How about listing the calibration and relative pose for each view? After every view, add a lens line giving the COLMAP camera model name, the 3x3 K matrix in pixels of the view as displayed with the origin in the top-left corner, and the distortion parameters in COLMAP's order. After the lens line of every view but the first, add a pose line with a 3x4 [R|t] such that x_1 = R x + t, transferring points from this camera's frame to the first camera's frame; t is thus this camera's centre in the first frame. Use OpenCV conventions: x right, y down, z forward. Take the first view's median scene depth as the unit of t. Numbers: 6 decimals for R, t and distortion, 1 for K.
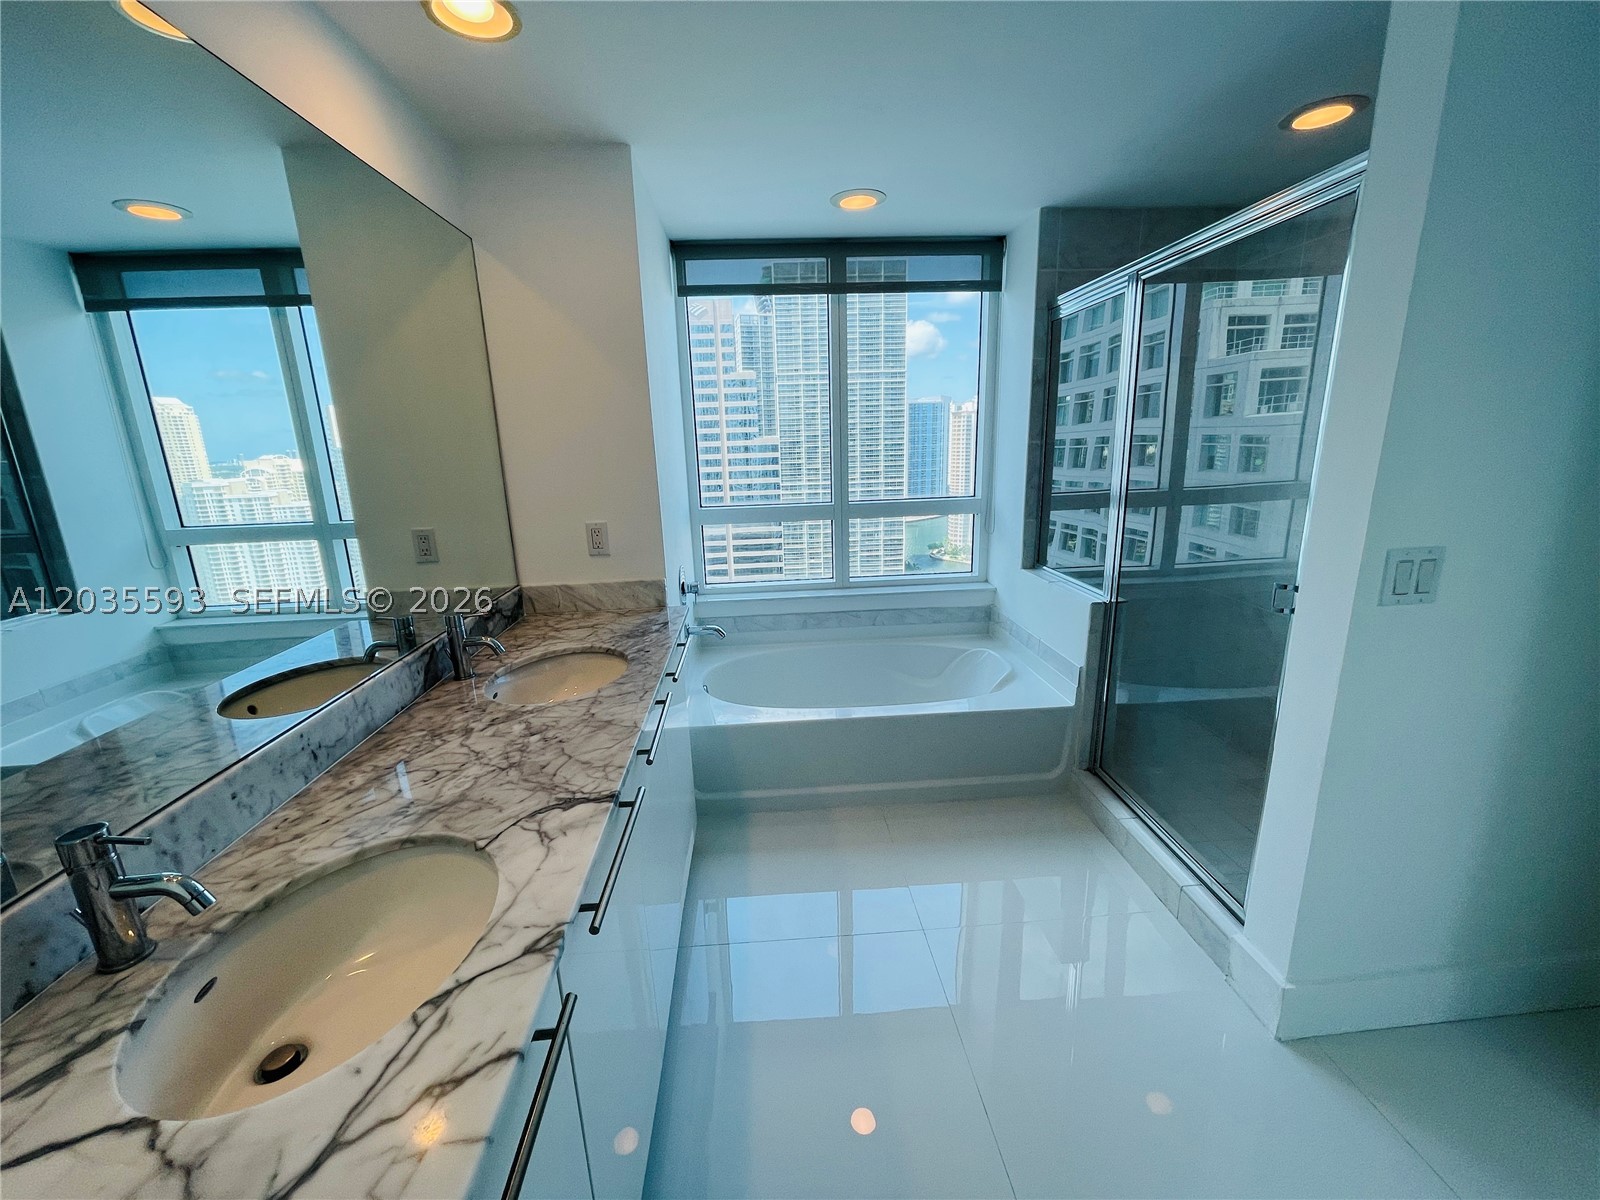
lens RADIAL K [[646.7, 0, 796.5], [0, 646.7, 600.9], [0, 0, 1]] dist [-0.002075, 0.000069]
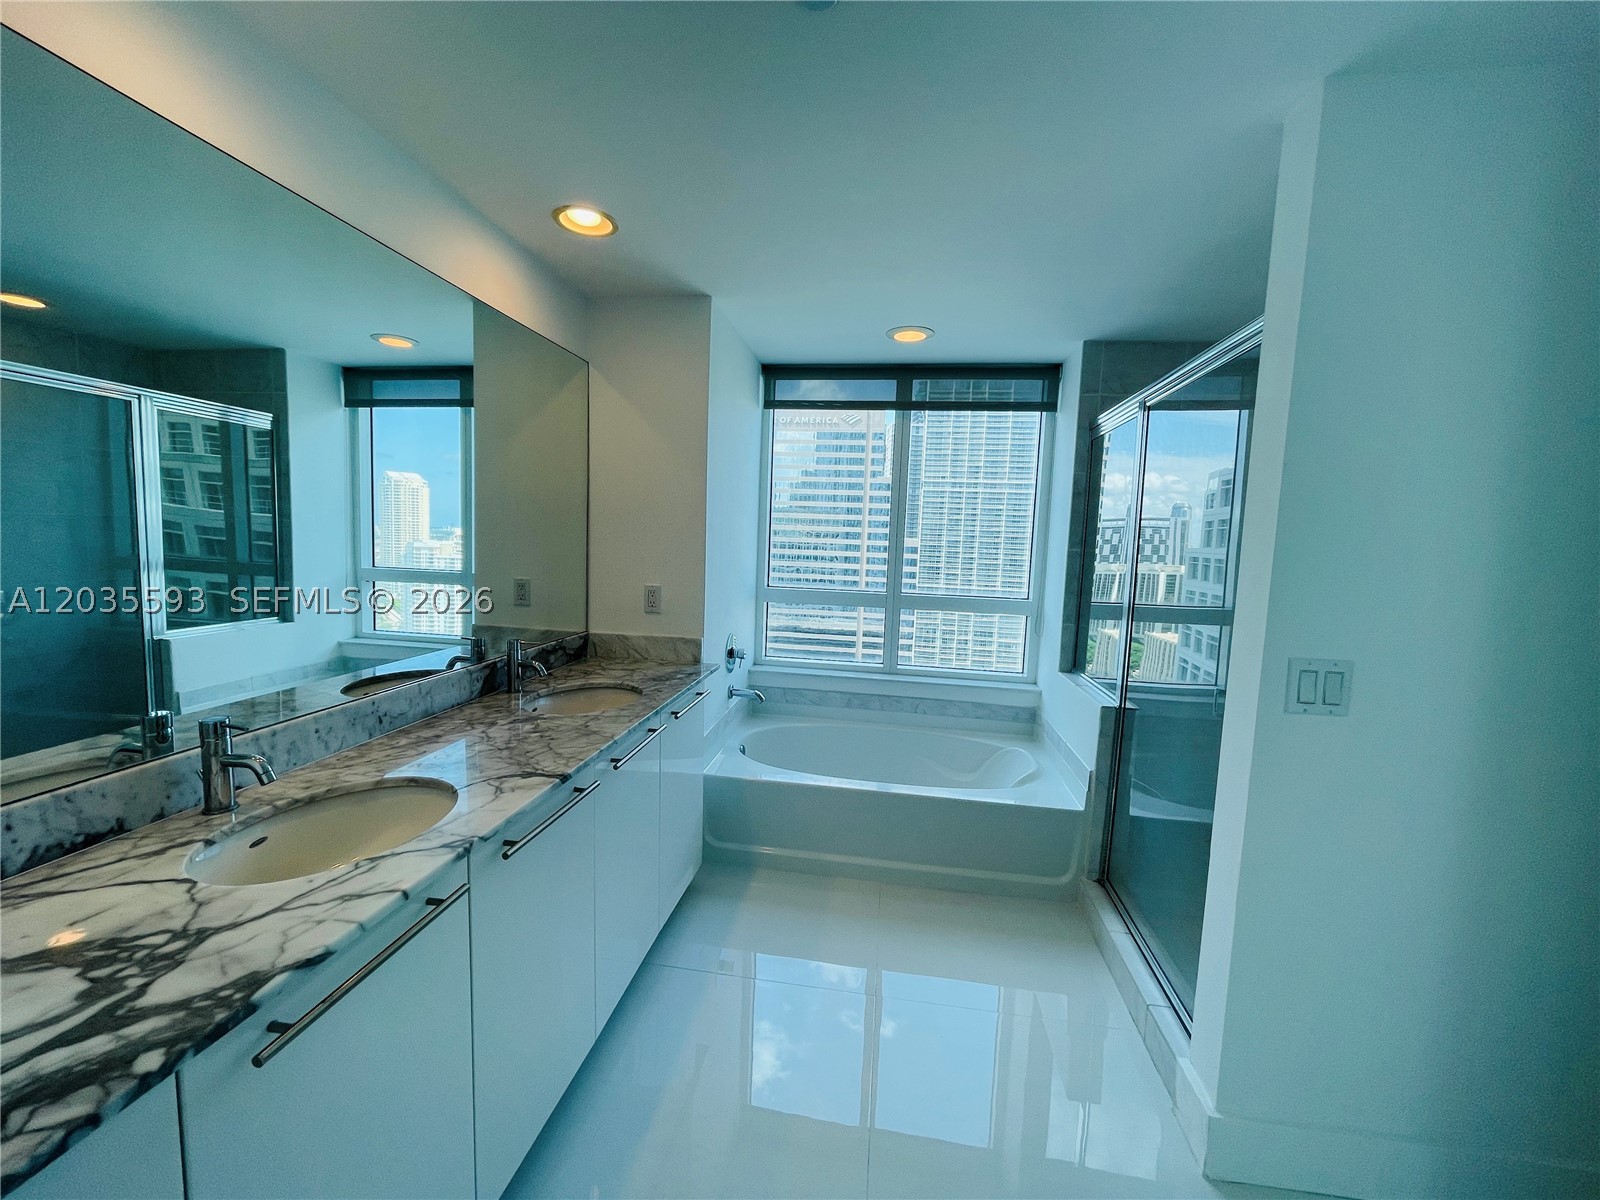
lens RADIAL K [[646.7, 0, 795.3], [0, 646.7, 601.1], [0, 0, 1]] dist [-0.002075, 0.000069]
pose [[0.974054, 0.089180, -0.208003, 0.178761], [-0.119023, 0.983579, -0.135665, 0.034575], [0.192488, 0.156902, 0.968674, -0.095087]]
